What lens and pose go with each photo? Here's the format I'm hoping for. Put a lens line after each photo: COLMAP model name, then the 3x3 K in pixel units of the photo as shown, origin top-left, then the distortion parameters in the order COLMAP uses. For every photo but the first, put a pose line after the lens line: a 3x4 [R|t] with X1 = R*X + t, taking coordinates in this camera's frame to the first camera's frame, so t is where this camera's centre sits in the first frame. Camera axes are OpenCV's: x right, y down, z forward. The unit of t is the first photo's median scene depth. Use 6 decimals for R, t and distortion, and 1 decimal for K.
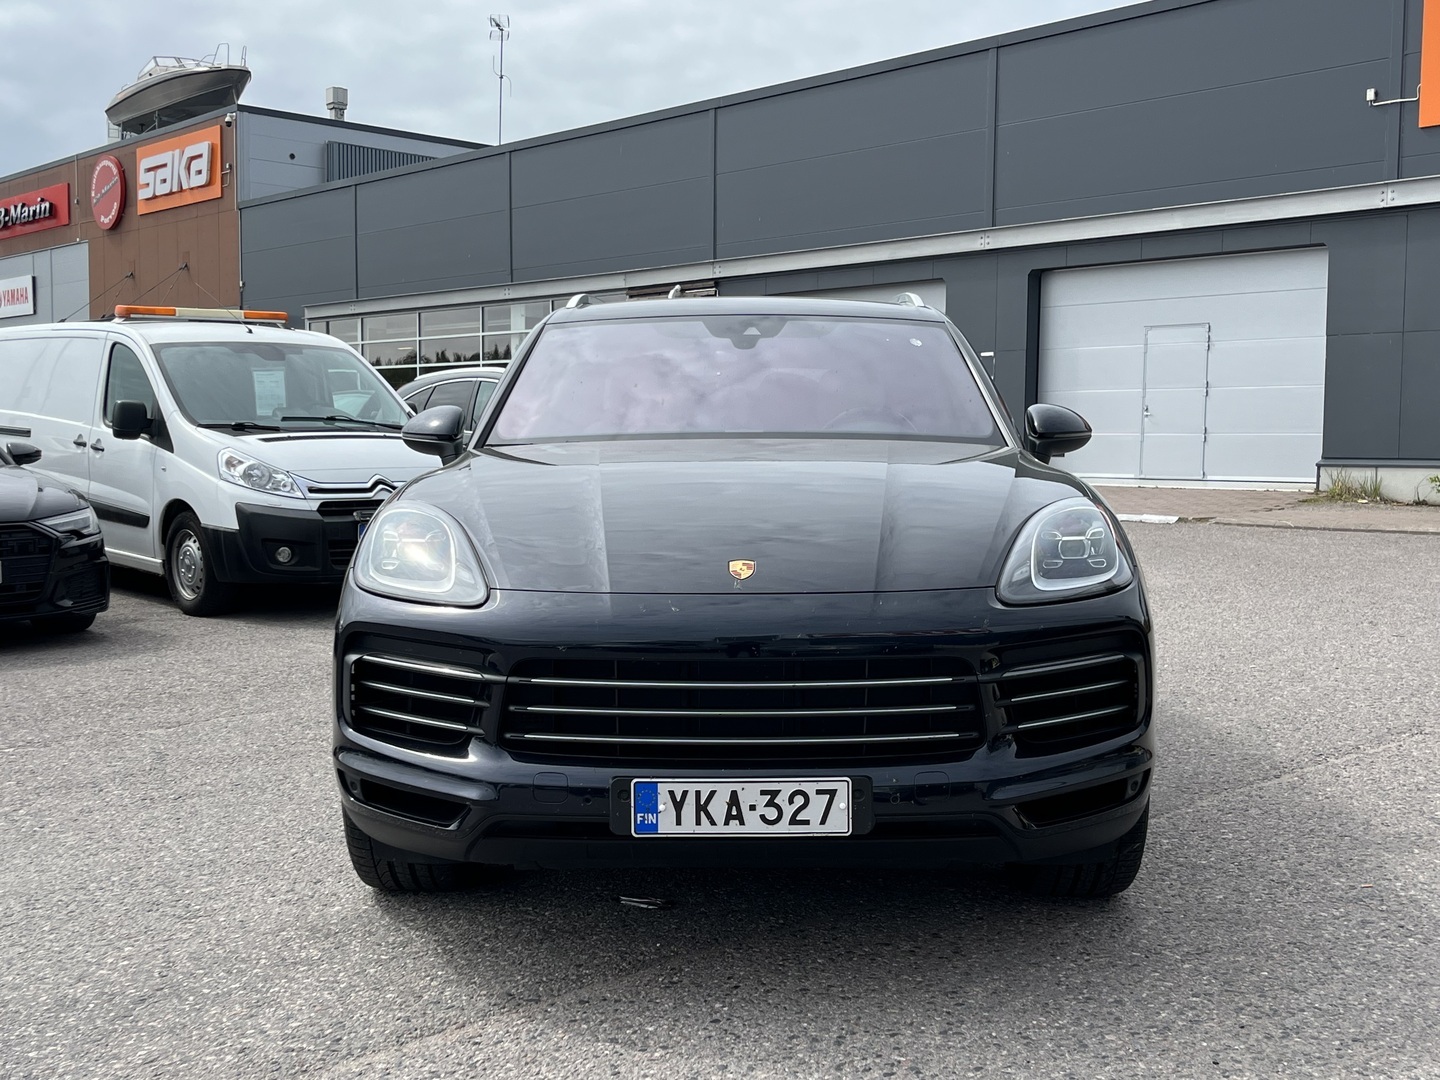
lens RADIAL K [[1555.8, 0, 716.2], [0, 1555.8, 534.4], [0, 0, 1]] dist [0.023265, 0.000000]
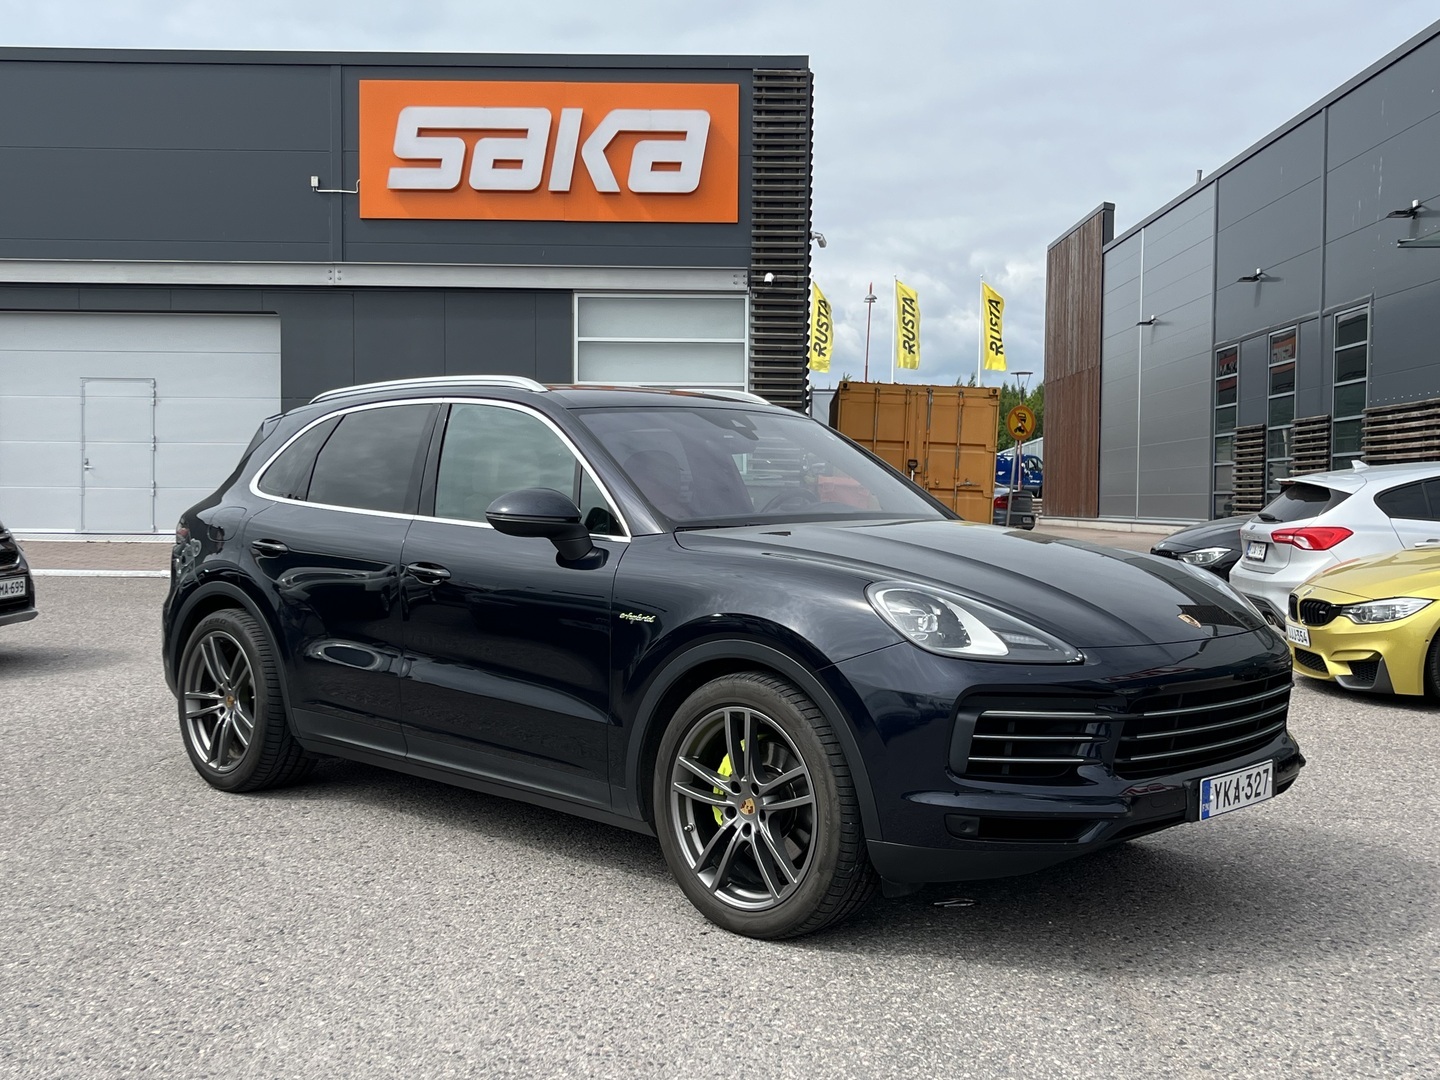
lens RADIAL K [[1555.8, 0, 705.9], [0, 1555.8, 542.8], [0, 0, 1]] dist [0.023265, 0.000000]
pose [[0.701397, -0.020570, 0.712474, -0.149959], [0.038487, 0.999218, -0.009040, -0.006124], [-0.711731, 0.033762, 0.701640, 0.038705]]
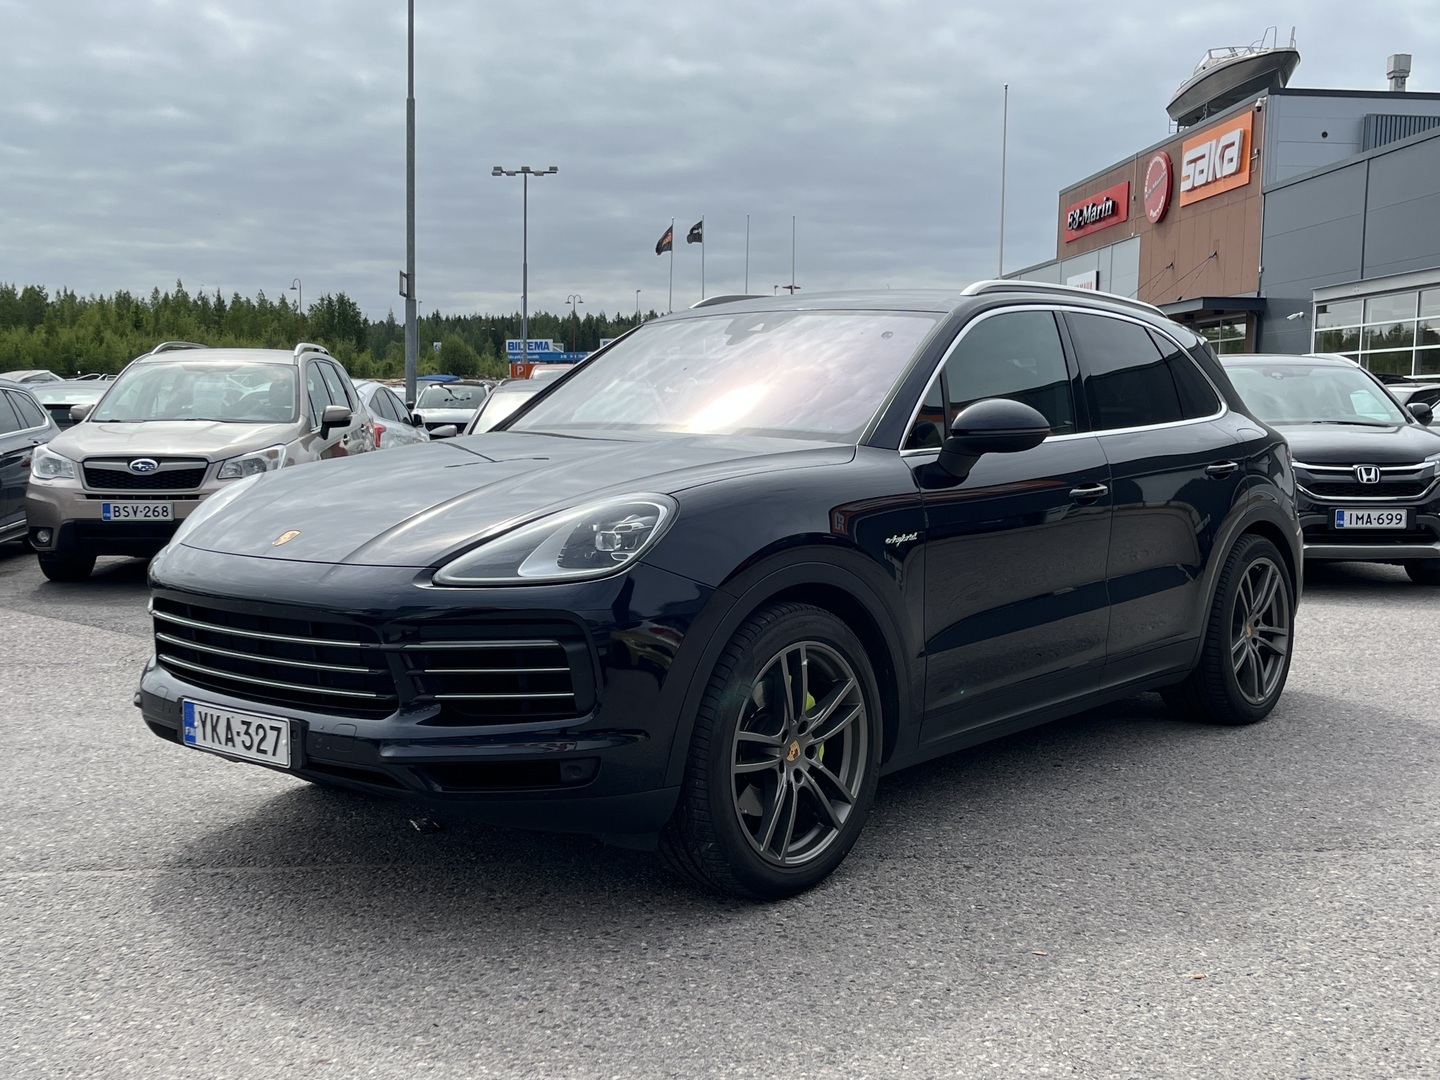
lens RADIAL K [[1555.8, 0, 757.5], [0, 1555.8, 539.4], [0, 0, 1]] dist [0.023265, 0.000000]
pose [[0.791989, 0.058002, -0.607774, 0.121610], [-0.050291, 0.998292, 0.029737, -0.003690], [0.608461, 0.007015, 0.793553, 0.031376]]
